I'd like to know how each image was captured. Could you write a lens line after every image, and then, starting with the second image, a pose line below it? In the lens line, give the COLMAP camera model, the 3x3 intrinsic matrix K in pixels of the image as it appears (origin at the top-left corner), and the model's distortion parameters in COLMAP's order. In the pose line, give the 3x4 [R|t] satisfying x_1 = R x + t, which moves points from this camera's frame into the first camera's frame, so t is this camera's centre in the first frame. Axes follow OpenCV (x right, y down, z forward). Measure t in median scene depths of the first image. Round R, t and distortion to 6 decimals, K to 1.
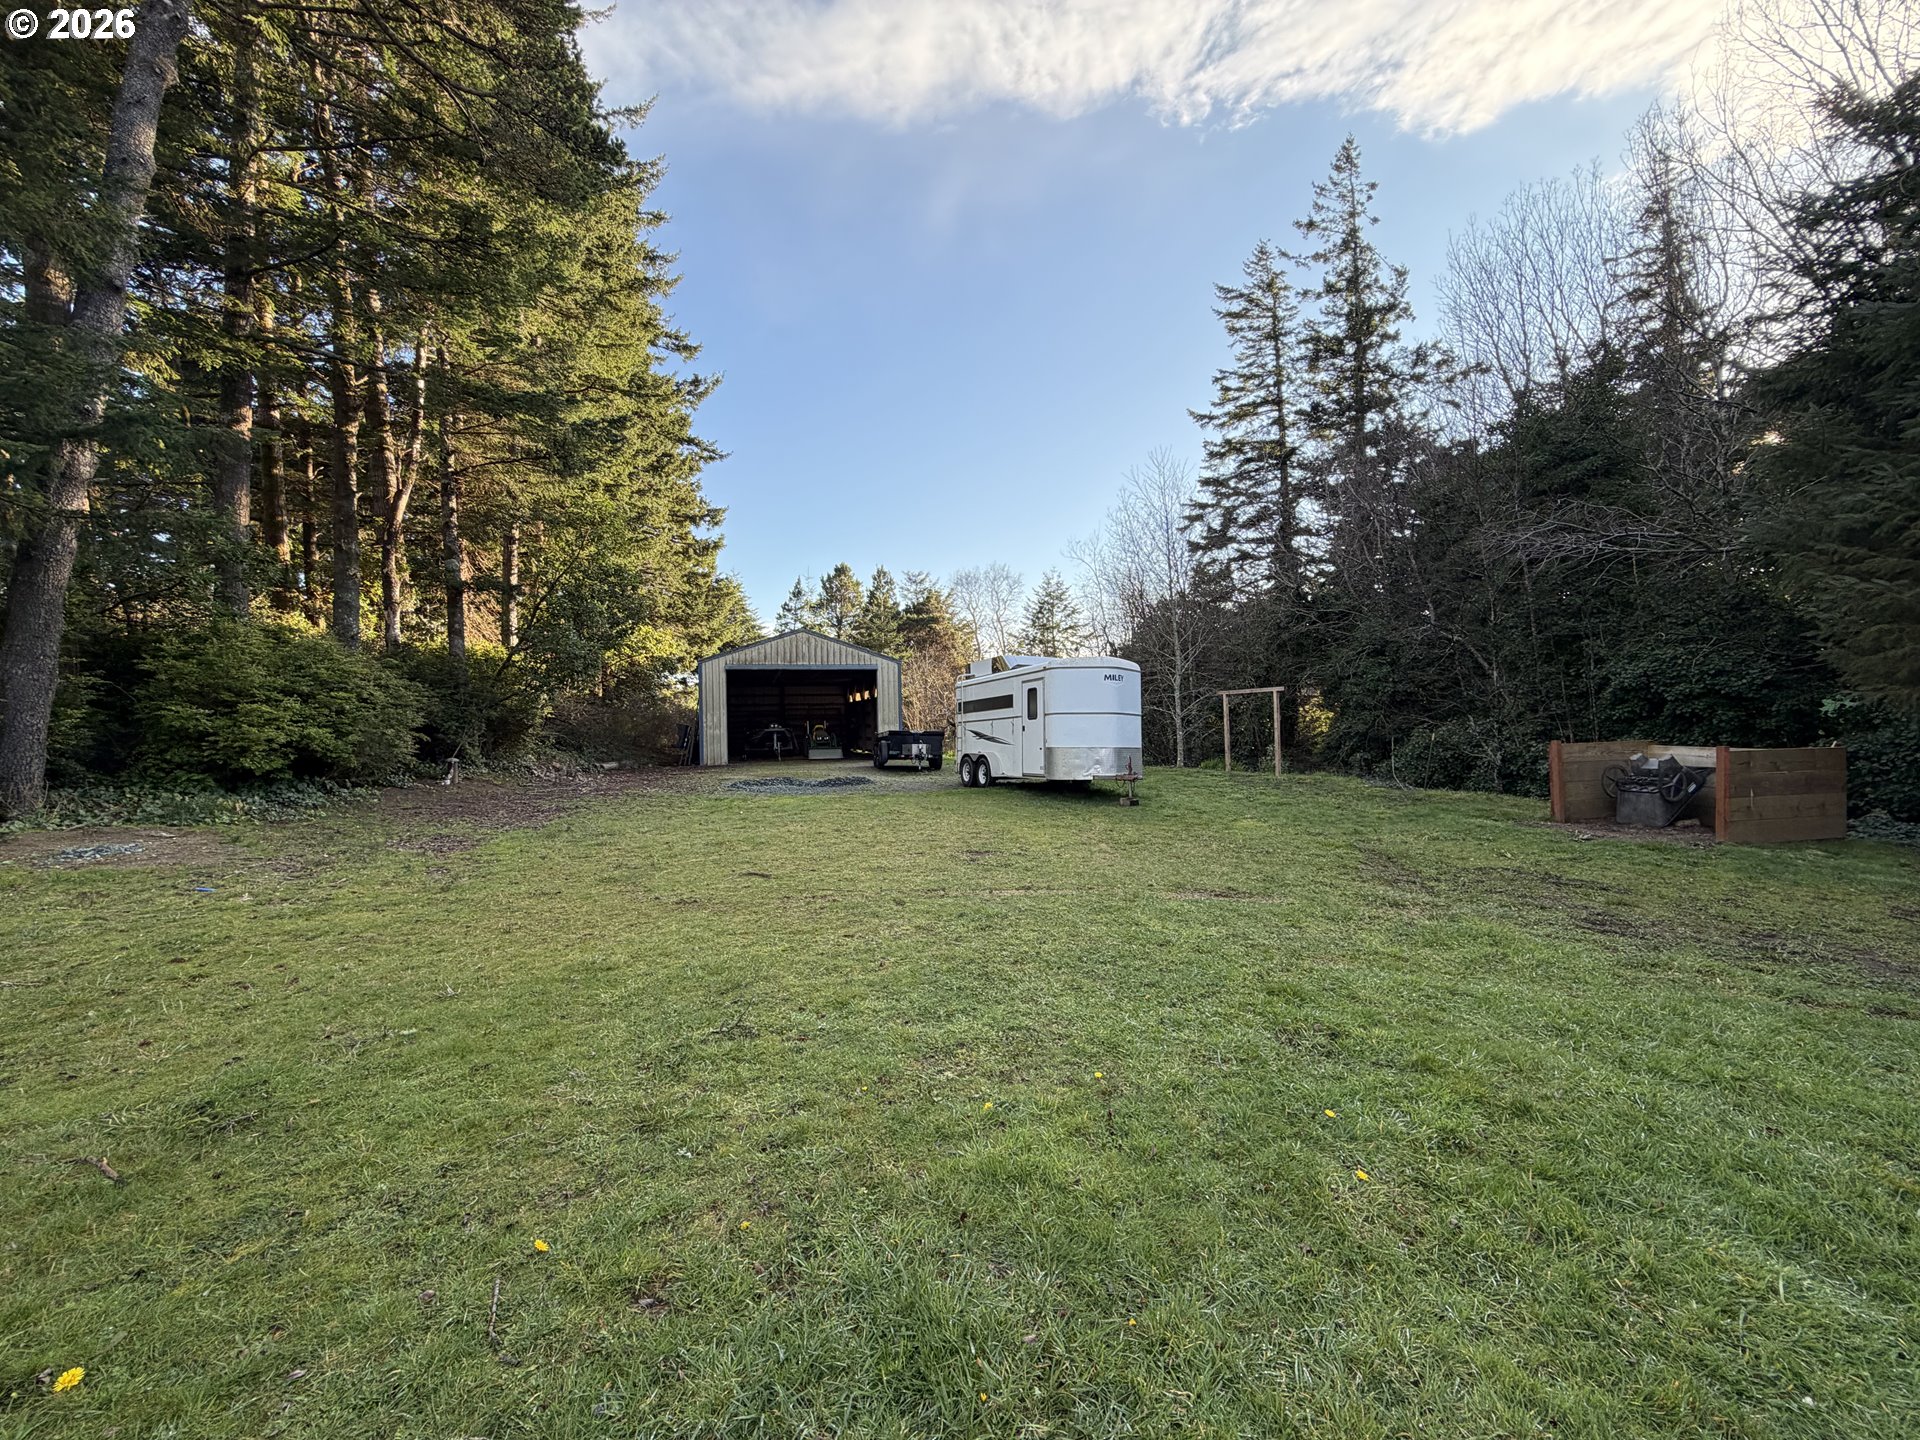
lens RADIAL K [[766.1, 0, 956.2], [0, 766.1, 716.6], [0, 0, 1]] dist [-0.005187, -0.000580]
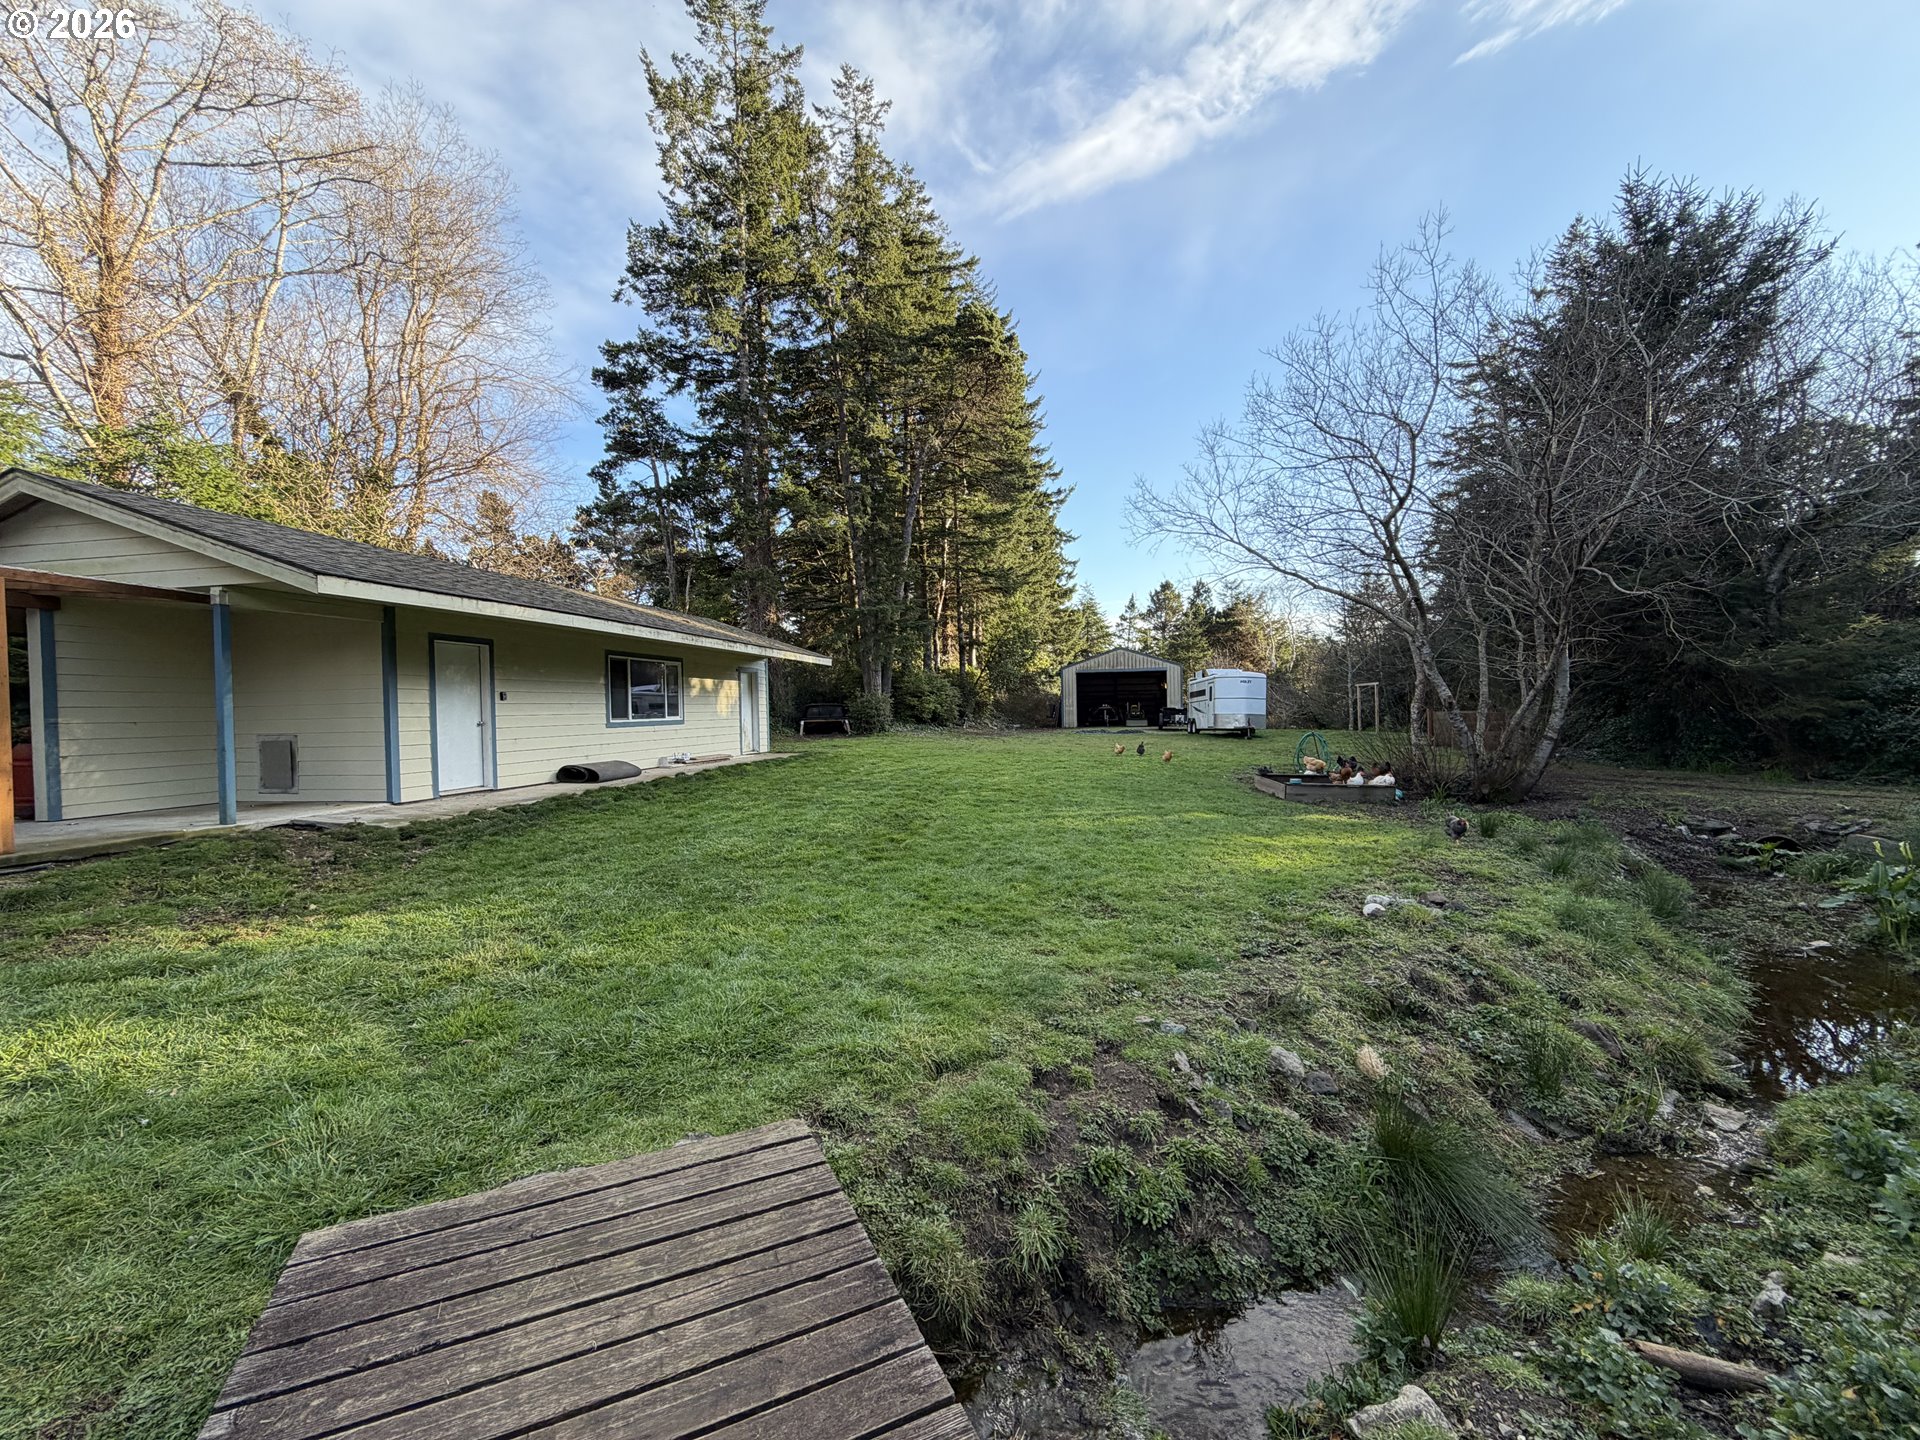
lens RADIAL K [[766.1, 0, 955.5], [0, 766.1, 718.1], [0, 0, 1]] dist [-0.005187, -0.000580]
pose [[0.896686, 0.008027, -0.442594, 0.191869], [0.003120, 0.999696, 0.024451, -0.001746], [0.442656, -0.023305, 0.896389, -0.585503]]
